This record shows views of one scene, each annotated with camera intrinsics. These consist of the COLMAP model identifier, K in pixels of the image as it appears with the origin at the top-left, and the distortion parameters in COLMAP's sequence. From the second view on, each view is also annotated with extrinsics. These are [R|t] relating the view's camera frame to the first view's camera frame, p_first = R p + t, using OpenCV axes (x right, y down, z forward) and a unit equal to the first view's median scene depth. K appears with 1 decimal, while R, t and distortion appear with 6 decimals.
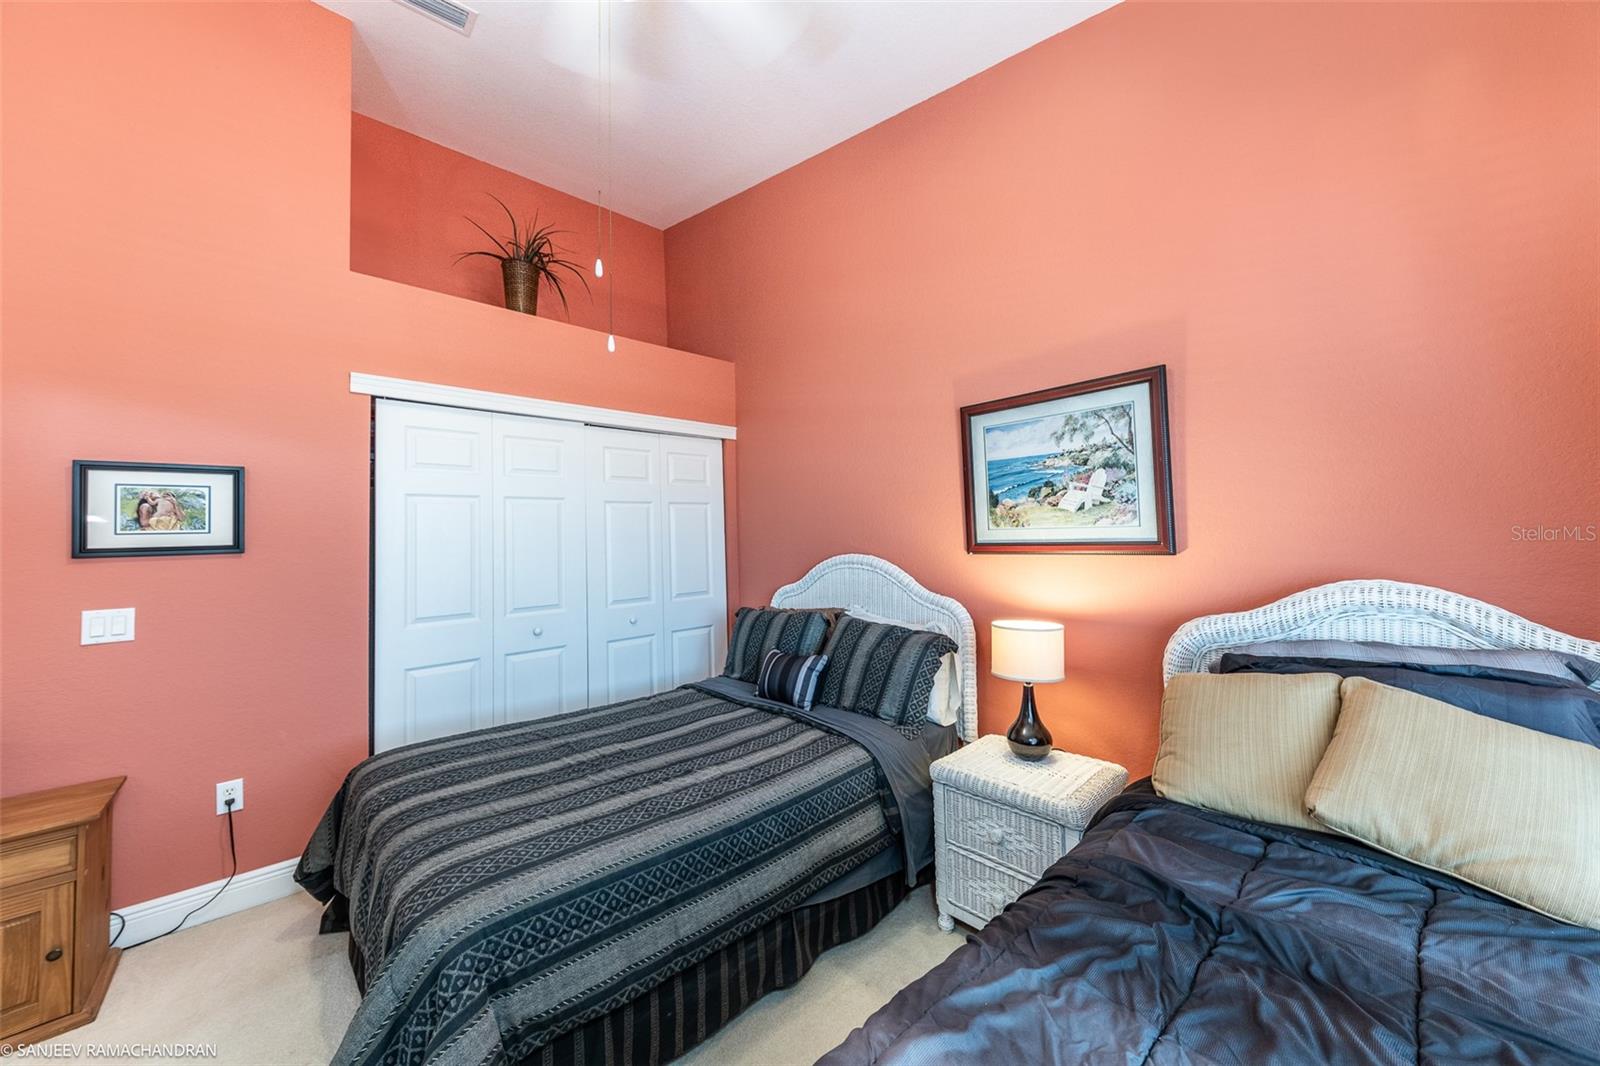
lens RADIAL K [[572.7, 0, 849.2], [0, 572.7, 524.1], [0, 0, 1]] dist [-0.000149, -0.000021]
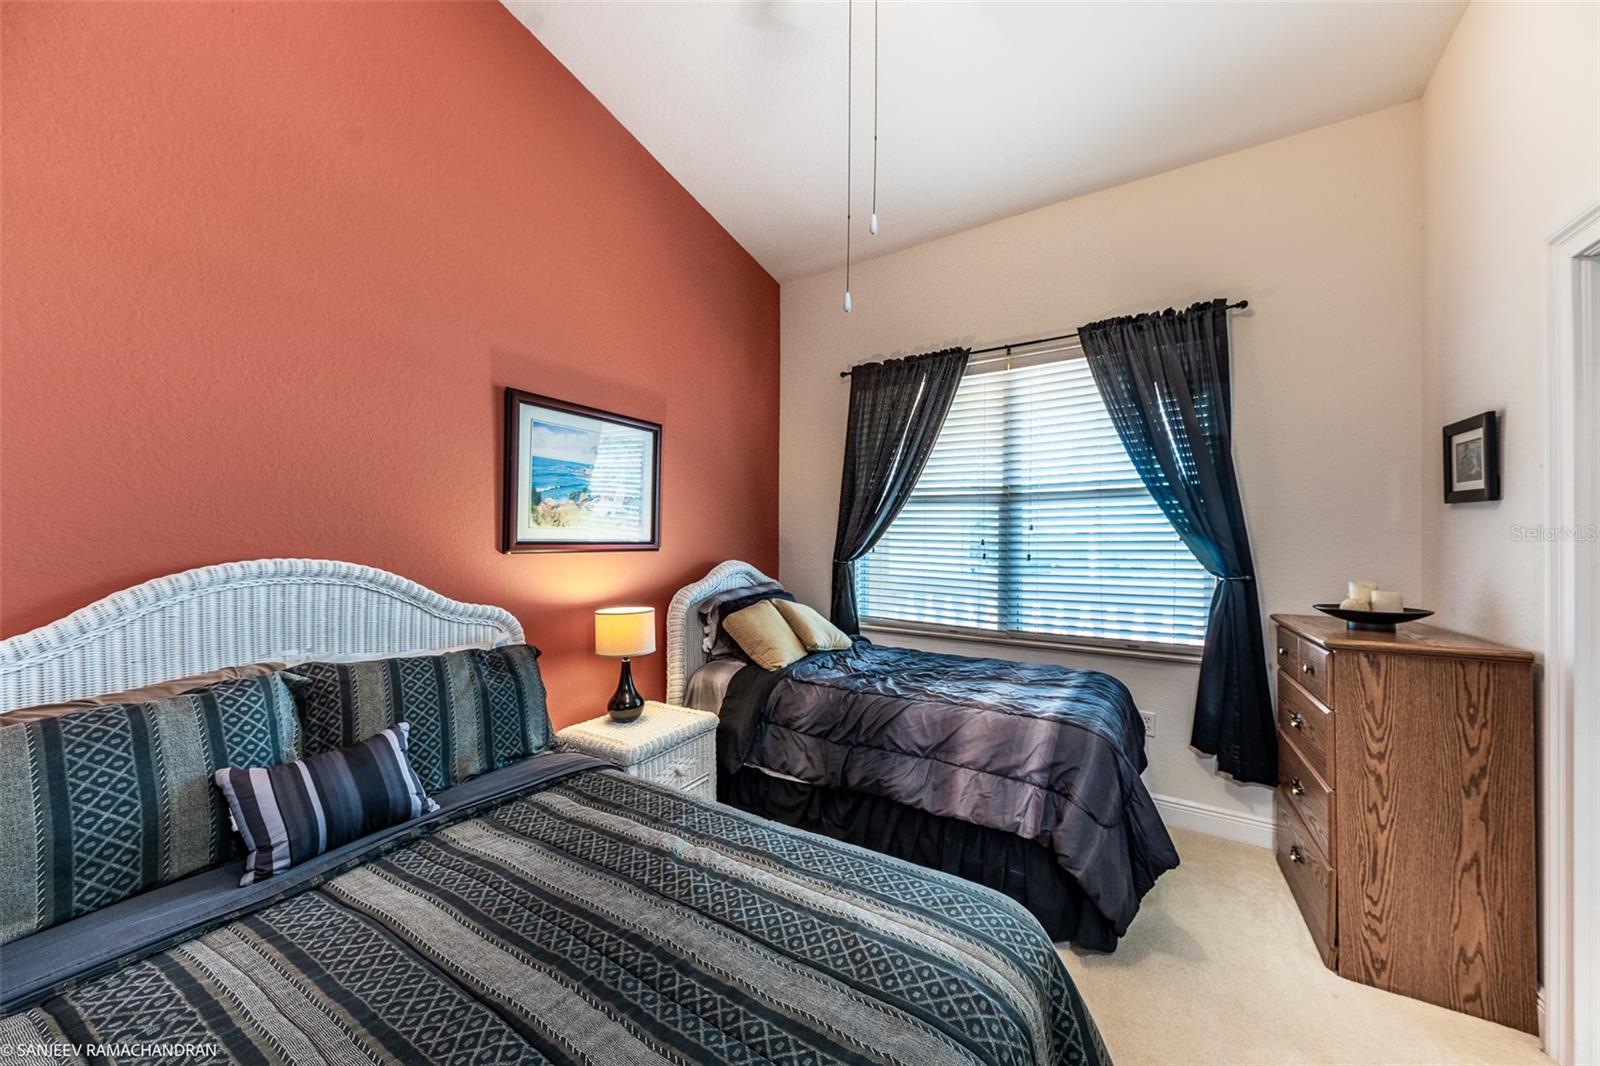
lens RADIAL K [[553.5, 0, 803.8], [0, 553.5, 538.0], [0, 0, 1]] dist [0.000392, -0.000066]
pose [[-0.239244, 0.026089, 0.970609, -0.760212], [-0.022928, 0.999208, -0.032509, 0.046303], [-0.970689, -0.030032, -0.238457, 0.787697]]
